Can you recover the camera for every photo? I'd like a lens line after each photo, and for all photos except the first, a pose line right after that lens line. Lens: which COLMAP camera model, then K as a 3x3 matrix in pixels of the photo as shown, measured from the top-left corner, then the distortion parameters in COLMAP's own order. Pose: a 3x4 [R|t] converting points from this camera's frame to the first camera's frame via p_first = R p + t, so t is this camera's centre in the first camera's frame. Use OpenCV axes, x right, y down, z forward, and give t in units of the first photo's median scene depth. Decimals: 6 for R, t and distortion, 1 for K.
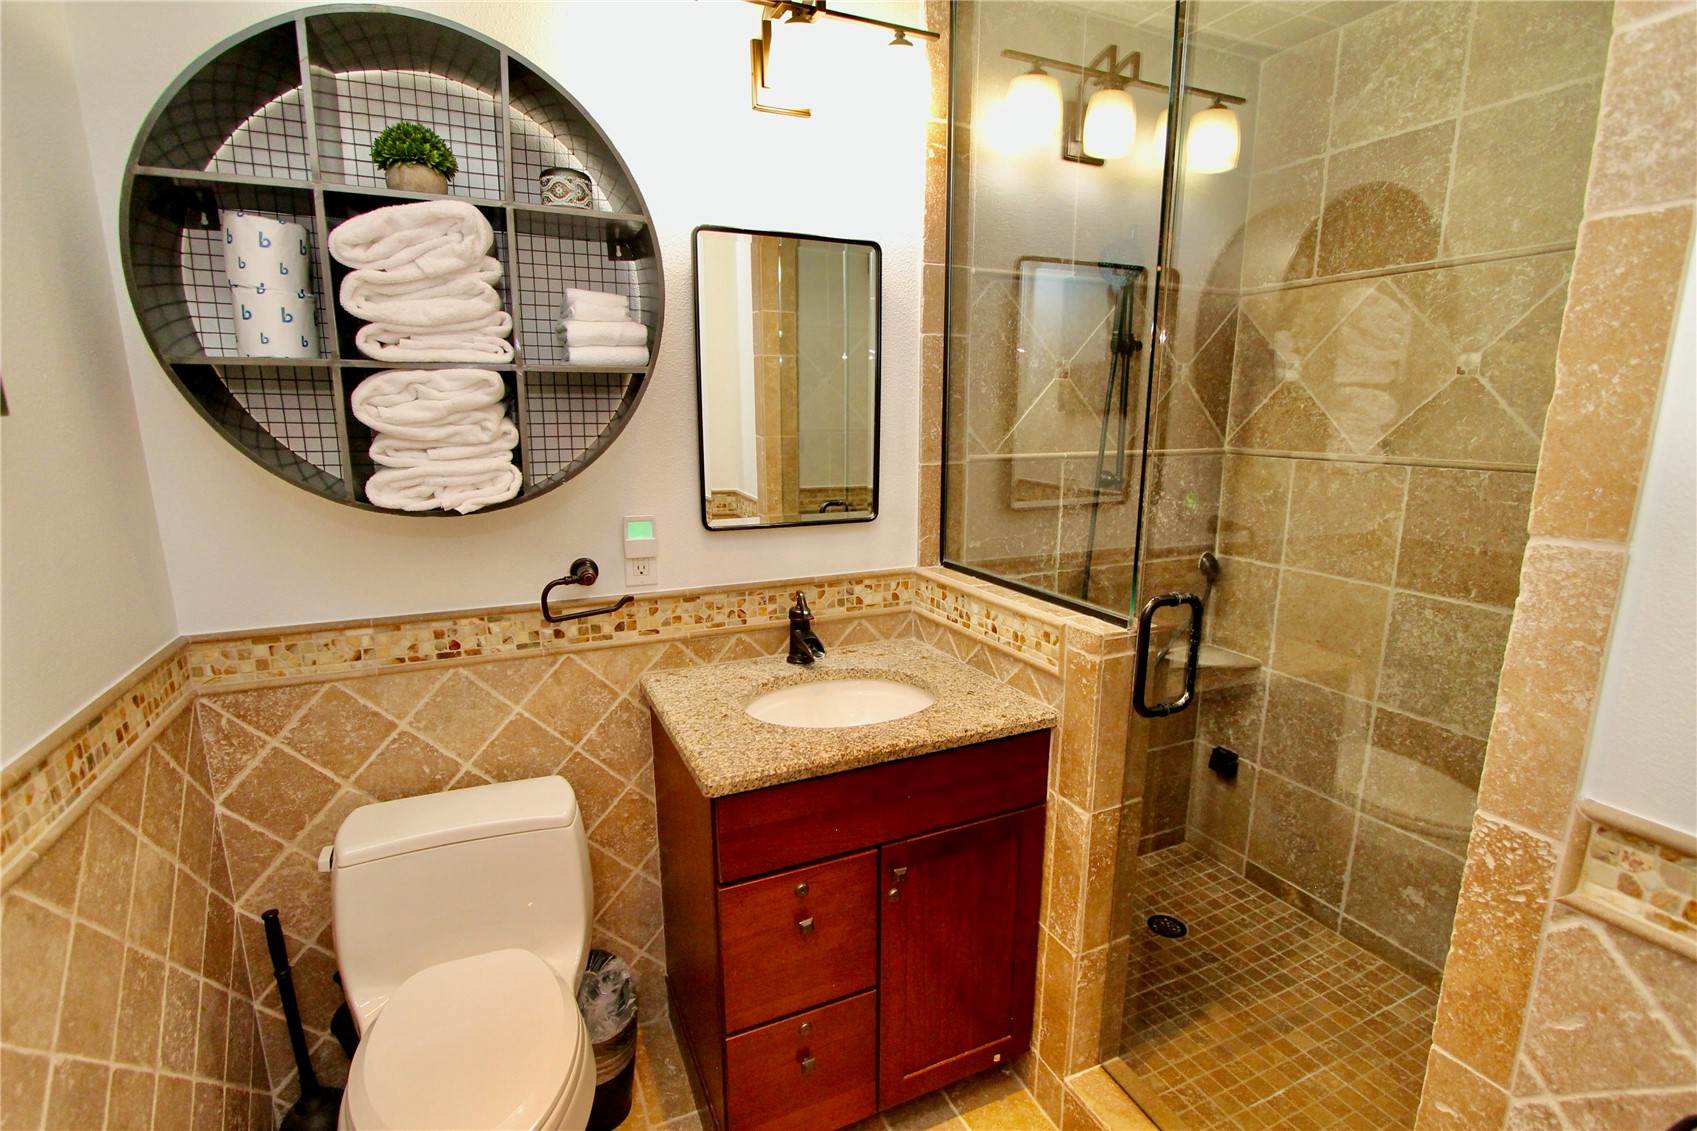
lens RADIAL K [[793.5, 0, 846.1], [0, 793.5, 576.1], [0, 0, 1]] dist [-0.019036, 0.003335]
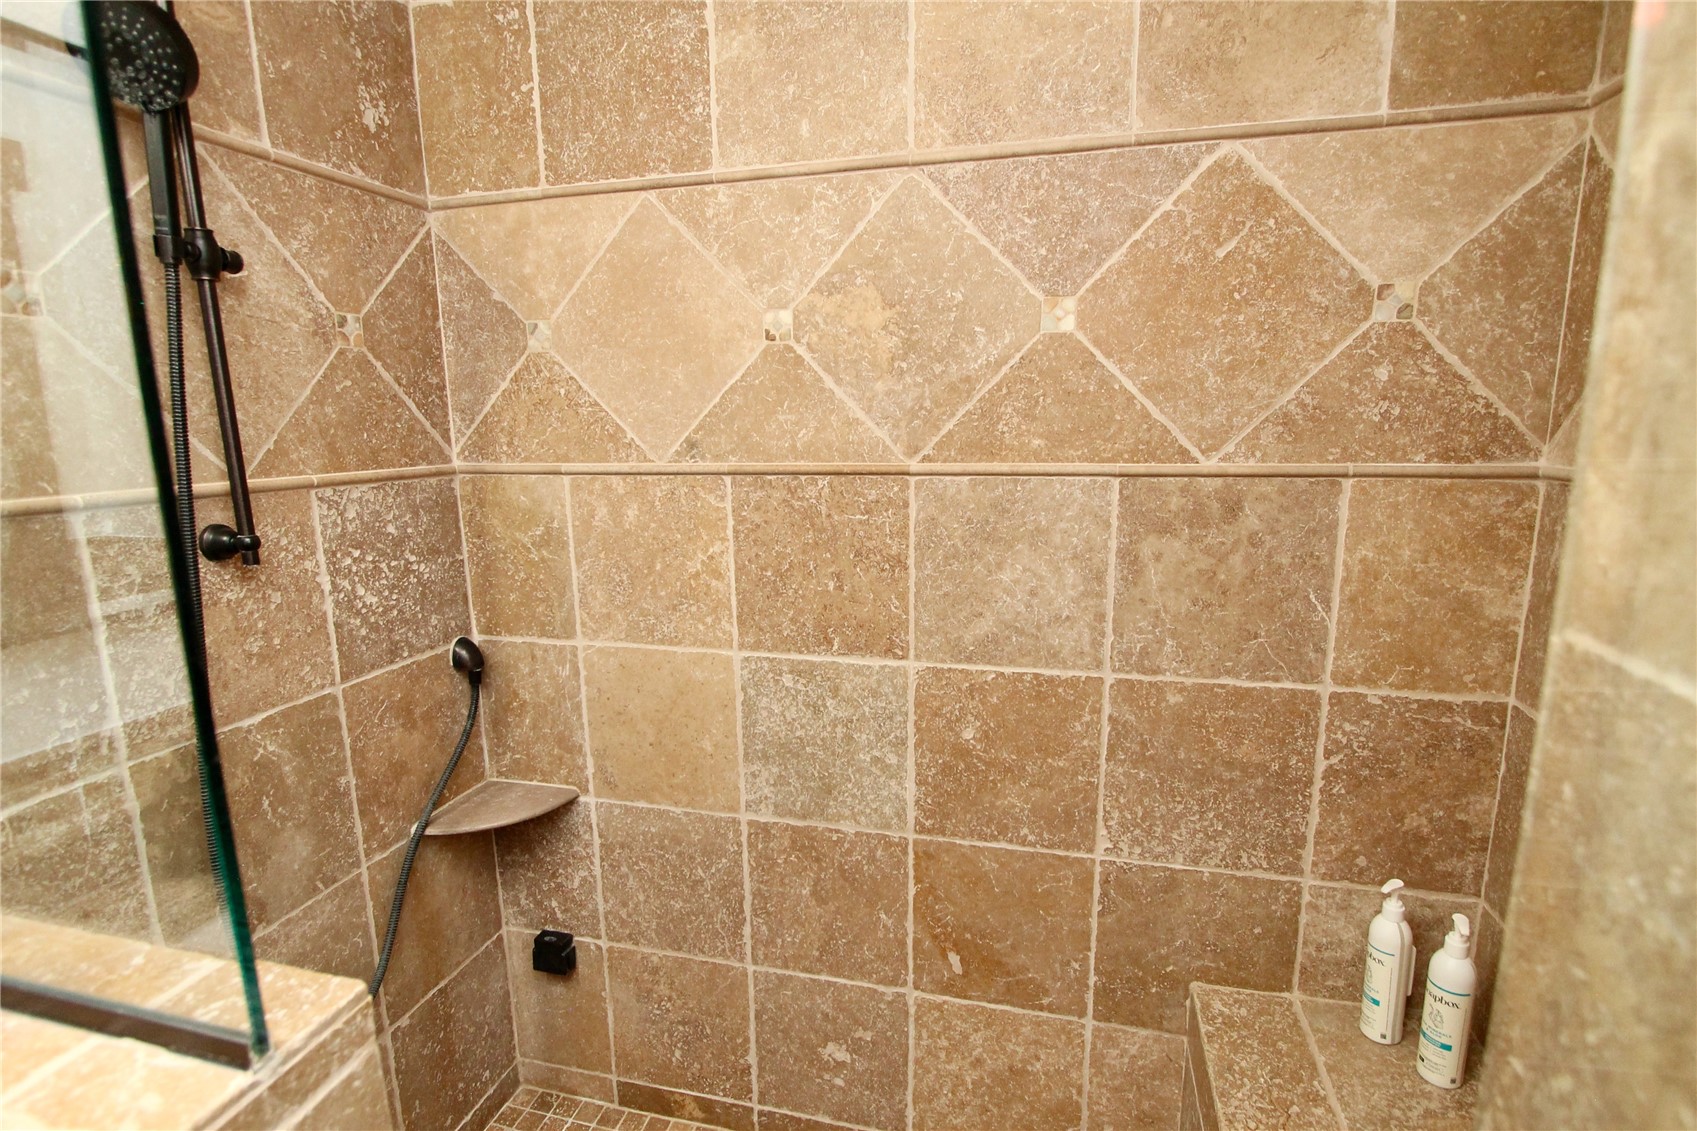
lens RADIAL K [[793.5, 0, 855.3], [0, 793.5, 568.4], [0, 0, 1]] dist [-0.019036, 0.003335]
pose [[0.628697, -0.154444, 0.762160, 0.238802], [0.173454, 0.983239, 0.056164, -0.077019], [-0.758060, 0.096889, 0.644948, 0.460738]]
